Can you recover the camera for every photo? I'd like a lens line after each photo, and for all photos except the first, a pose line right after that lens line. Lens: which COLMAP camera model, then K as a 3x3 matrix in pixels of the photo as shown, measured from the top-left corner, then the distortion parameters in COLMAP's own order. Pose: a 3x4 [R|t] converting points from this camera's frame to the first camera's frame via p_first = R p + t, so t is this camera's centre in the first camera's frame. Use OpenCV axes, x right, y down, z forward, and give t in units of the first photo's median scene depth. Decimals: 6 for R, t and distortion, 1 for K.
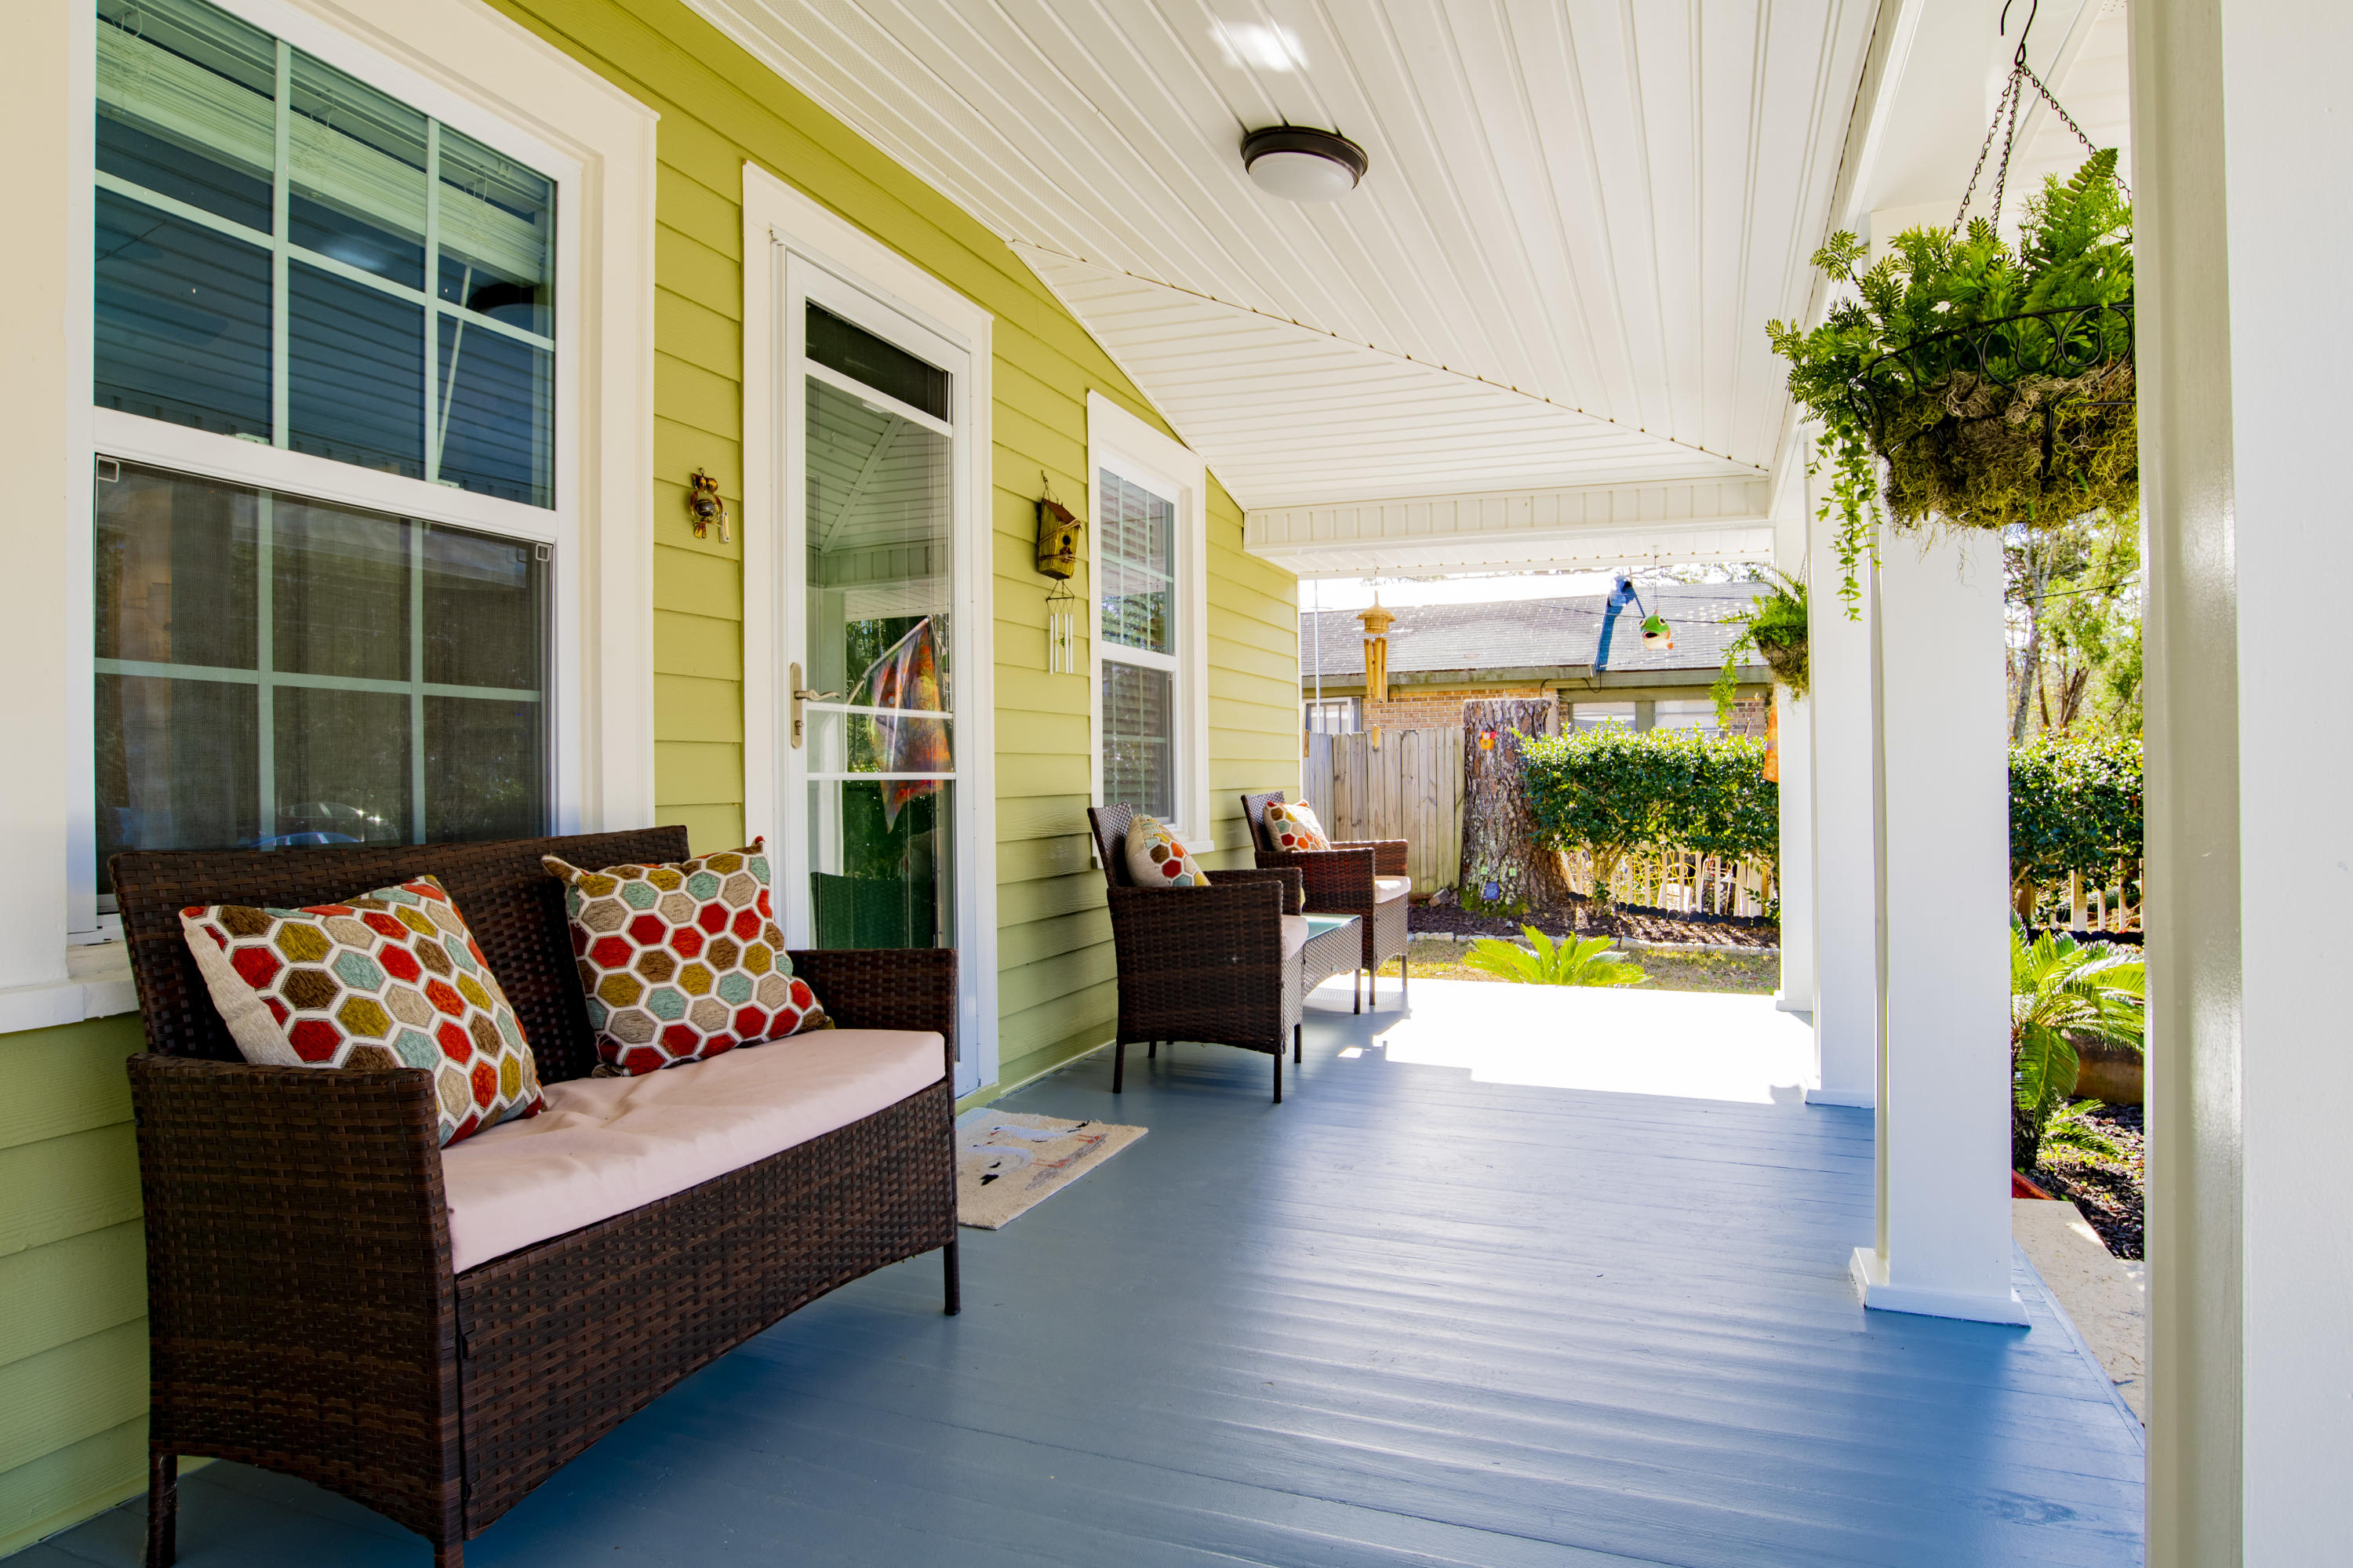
lens RADIAL K [[1298.6, 0, 1228.2], [0, 1298.6, 791.0], [0, 0, 1]] dist [-0.099968, 0.000123]
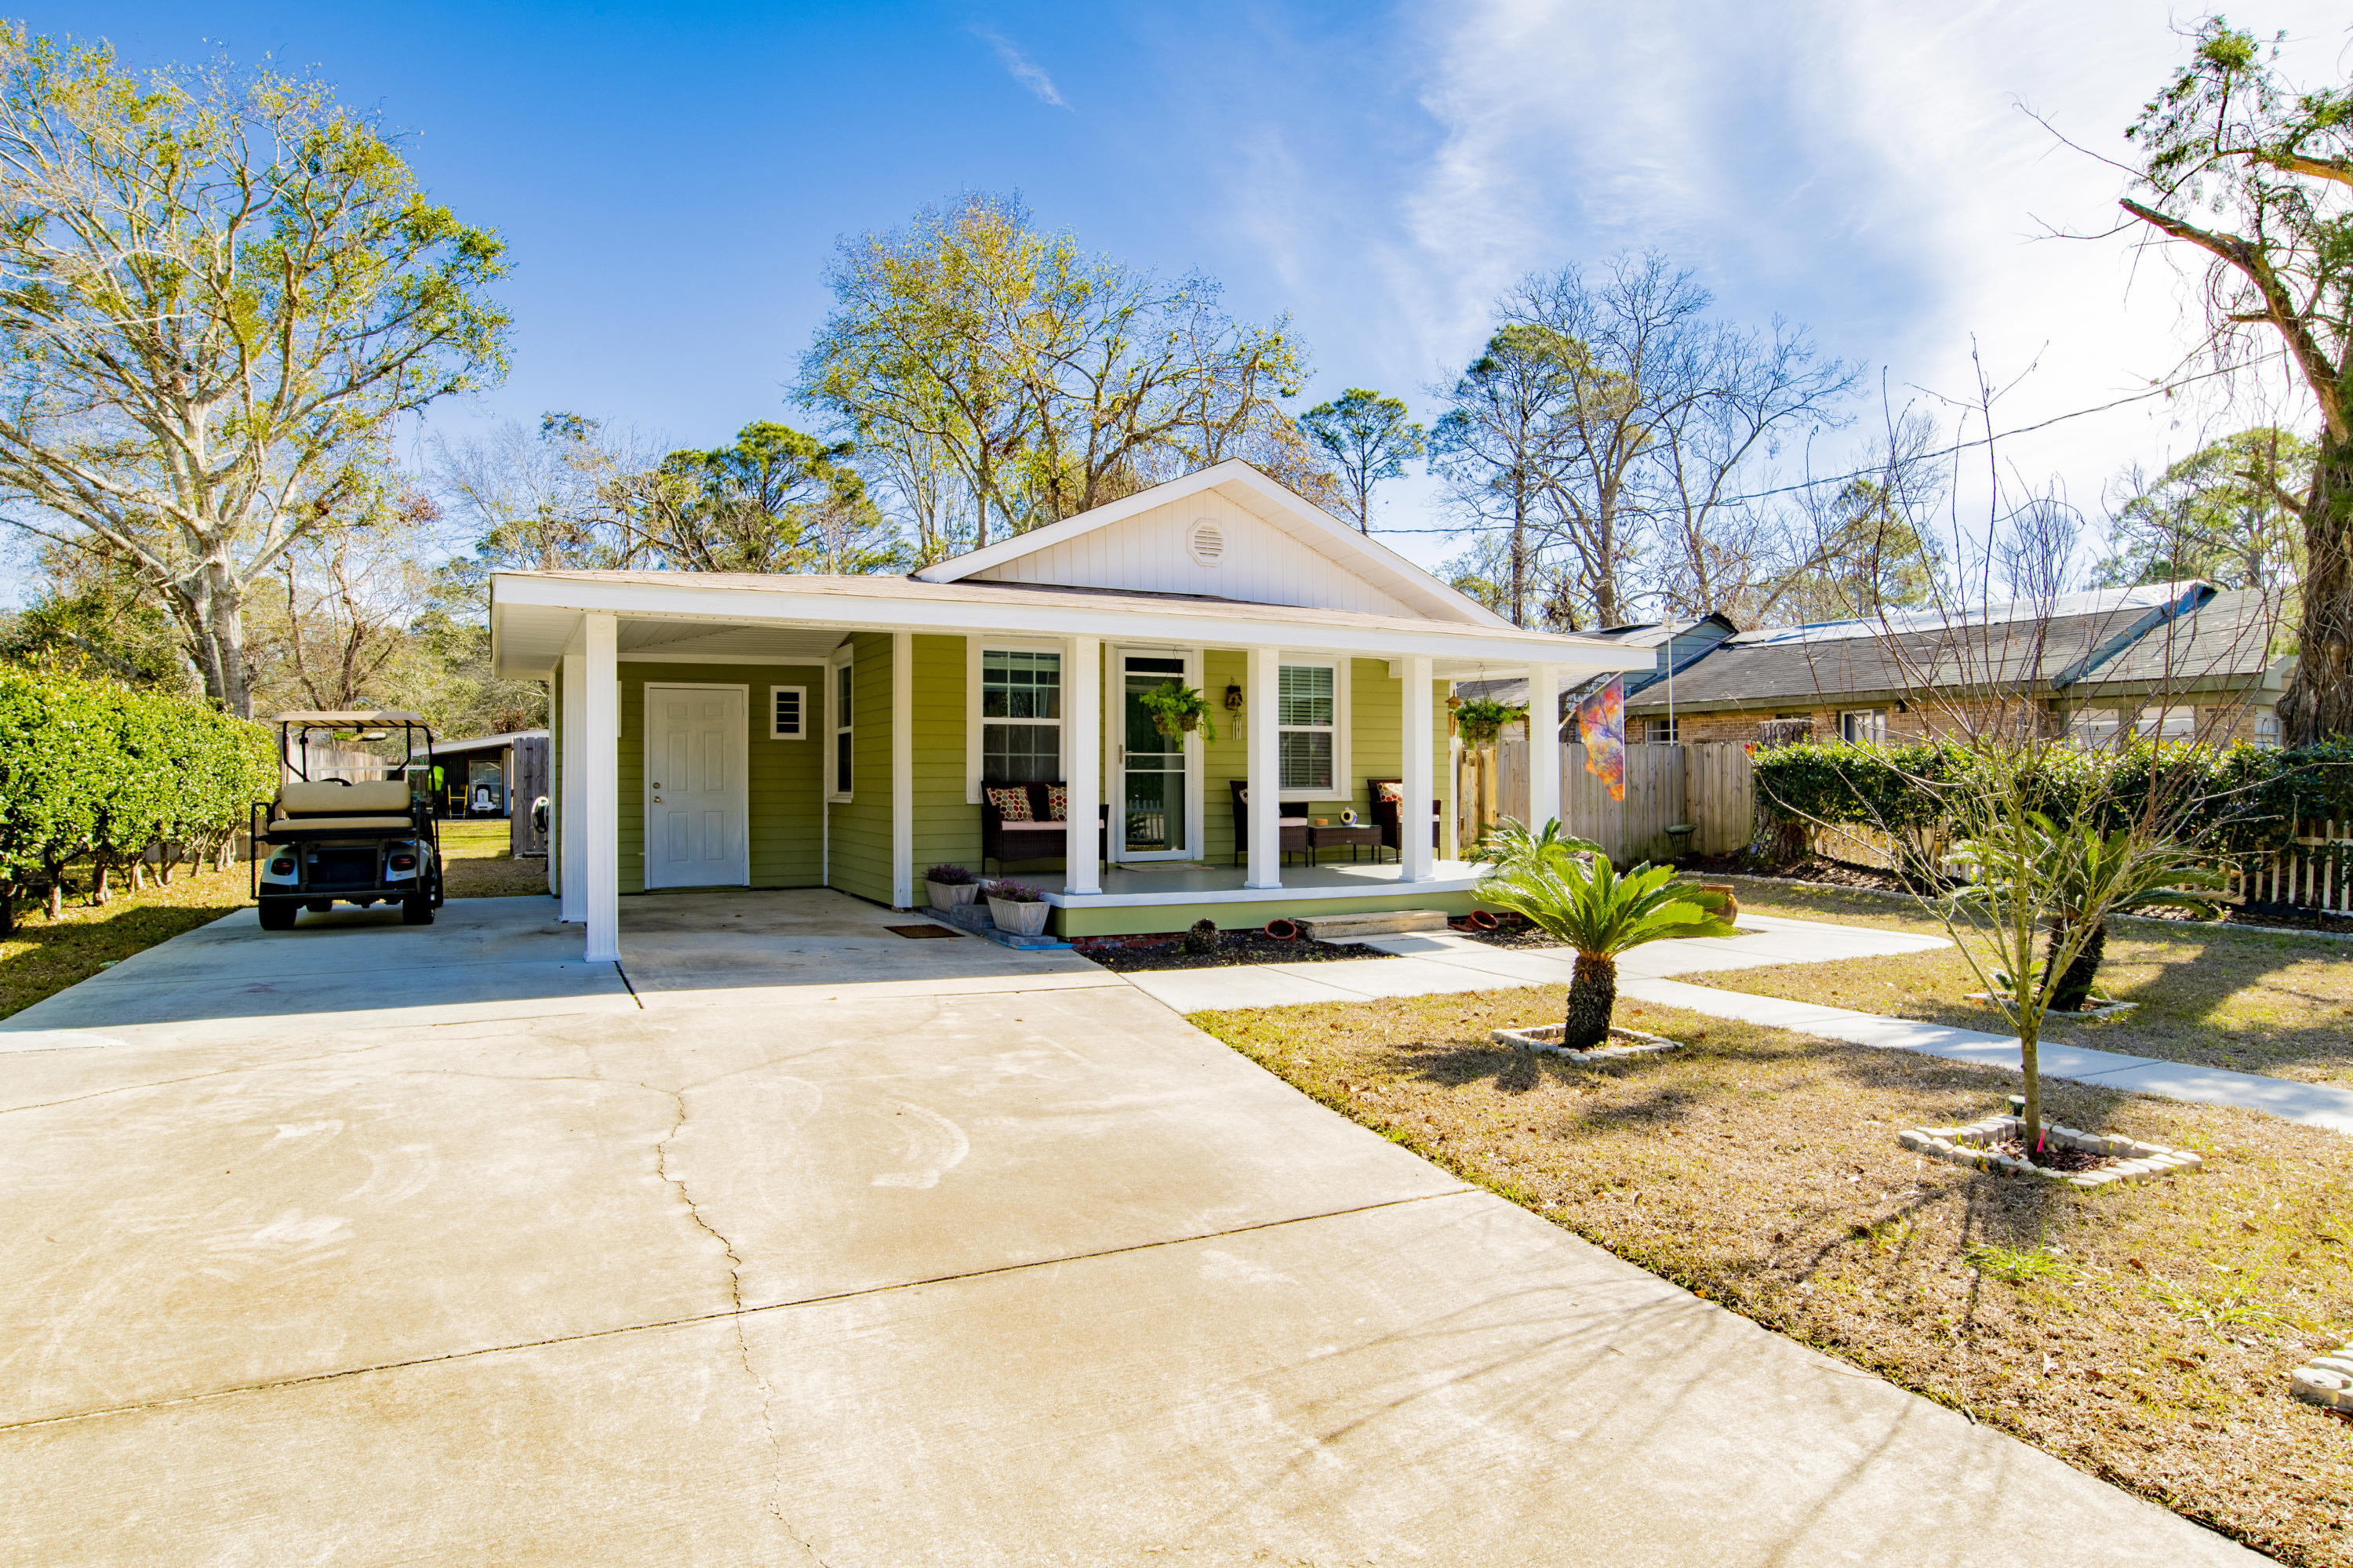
lens RADIAL K [[1353.6, 0, 1176.5], [0, 1353.6, 784.0], [0, 0, 1]] dist [-0.036666, 0.000990]
pose [[0.730226, 0.033281, -0.682394, 2.320264], [-0.020579, 0.999431, 0.026722, -0.071374], [0.682895, -0.005470, 0.730496, -1.755383]]
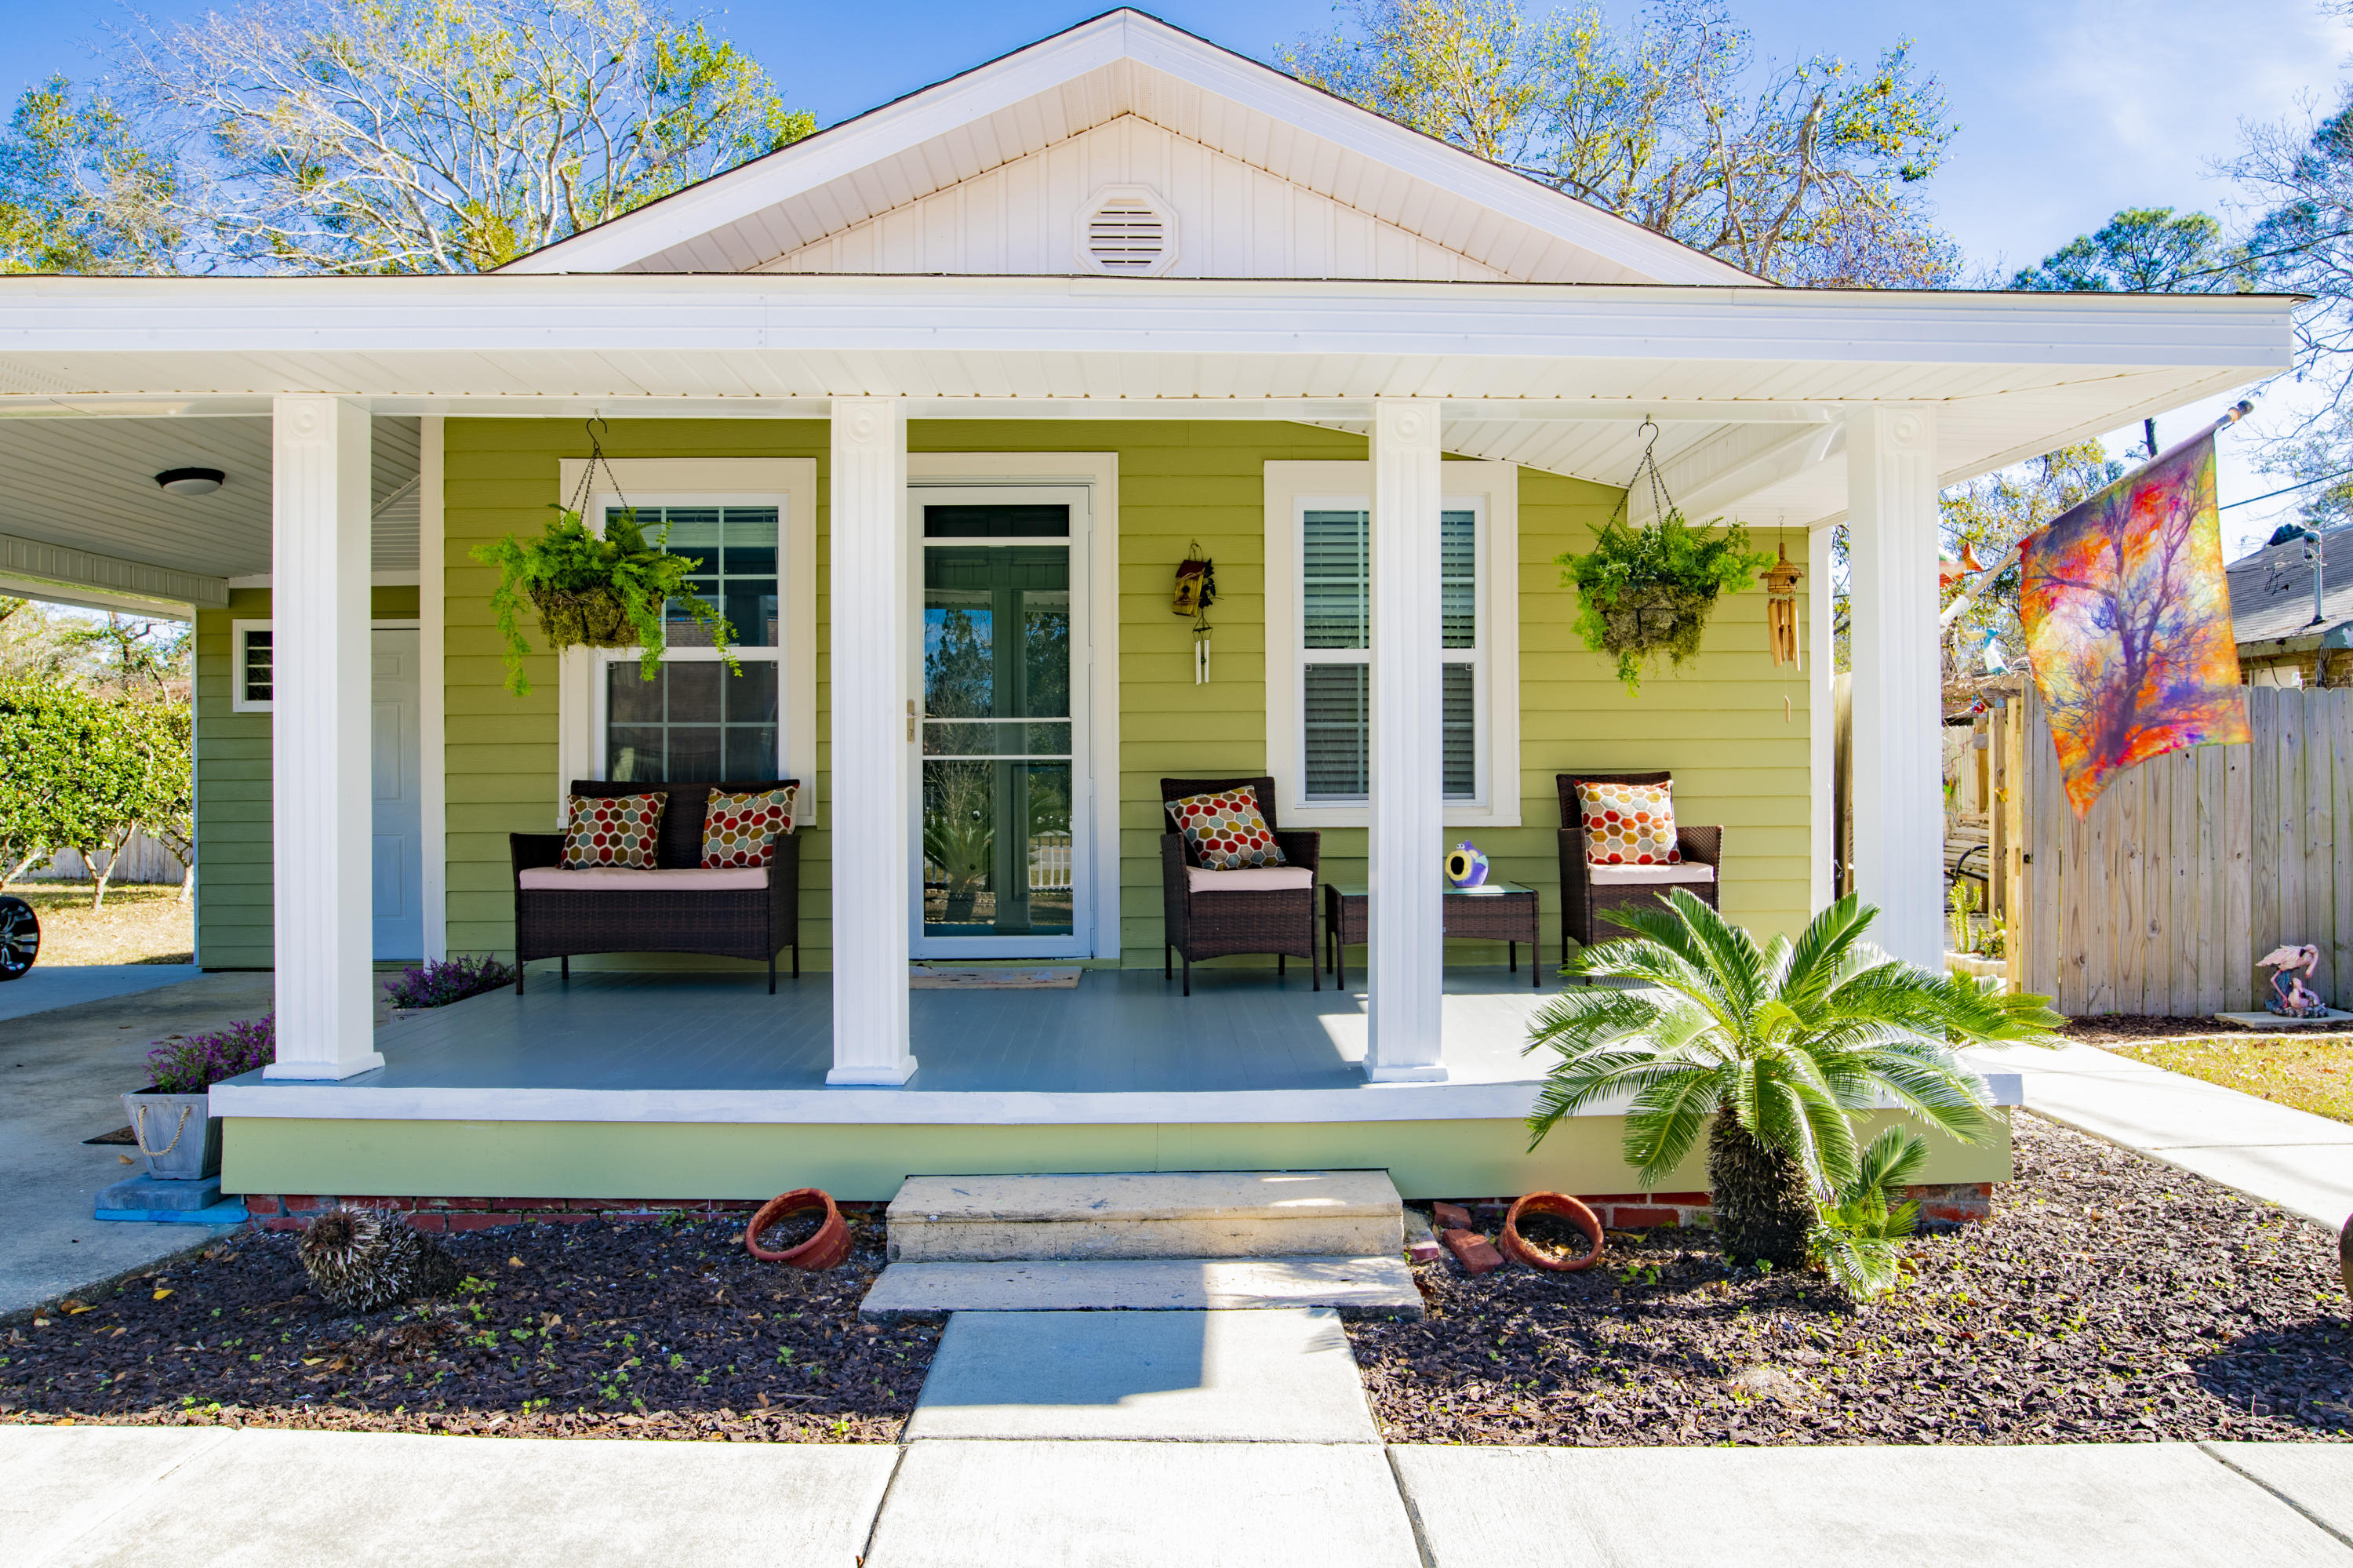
lens RADIAL K [[1537.5, 0, 1183.4], [0, 1537.5, 814.4], [0, 0, 1]] dist [-0.021905, 0.006453]
pose [[0.356596, 0.047479, -0.933052, 1.601574], [-0.004004, 0.998776, 0.049293, -0.031800], [0.934250, -0.013842, 0.356349, 0.430373]]
